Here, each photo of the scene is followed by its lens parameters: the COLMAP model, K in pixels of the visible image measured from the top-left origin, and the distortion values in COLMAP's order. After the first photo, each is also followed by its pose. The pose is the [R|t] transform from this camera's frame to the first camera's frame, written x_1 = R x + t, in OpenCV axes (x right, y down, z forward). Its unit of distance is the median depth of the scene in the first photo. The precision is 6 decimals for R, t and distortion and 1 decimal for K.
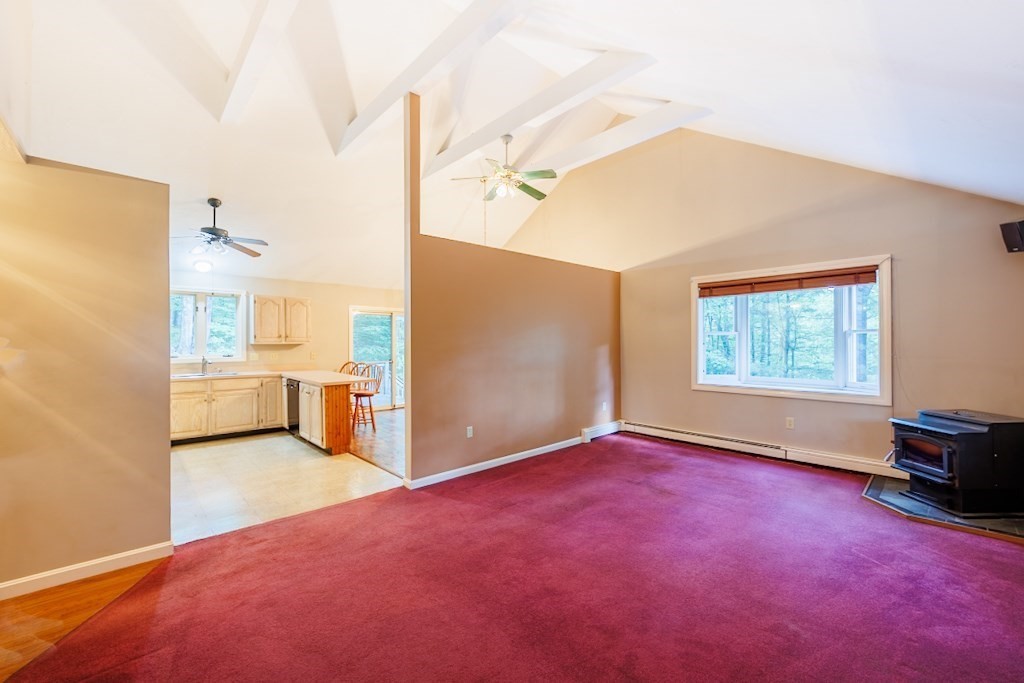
lens RADIAL K [[418.2, 0, 514.3], [0, 418.2, 342.5], [0, 0, 1]] dist [0.001131, 0.000098]
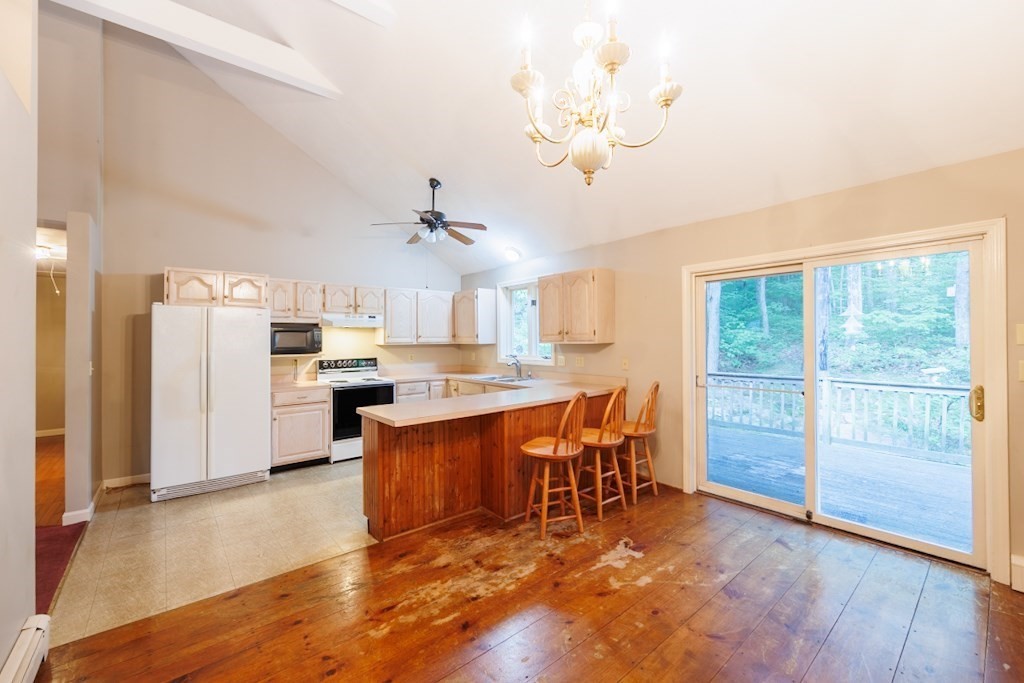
lens RADIAL K [[416.8, 0, 518.7], [0, 416.8, 337.6], [0, 0, 1]] dist [0.003092, 0.000191]
pose [[-0.031193, 0.000518, -0.999513, 0.122337], [0.001807, 0.999998, 0.000462, -0.007913], [0.999512, -0.001792, -0.031193, 1.002759]]
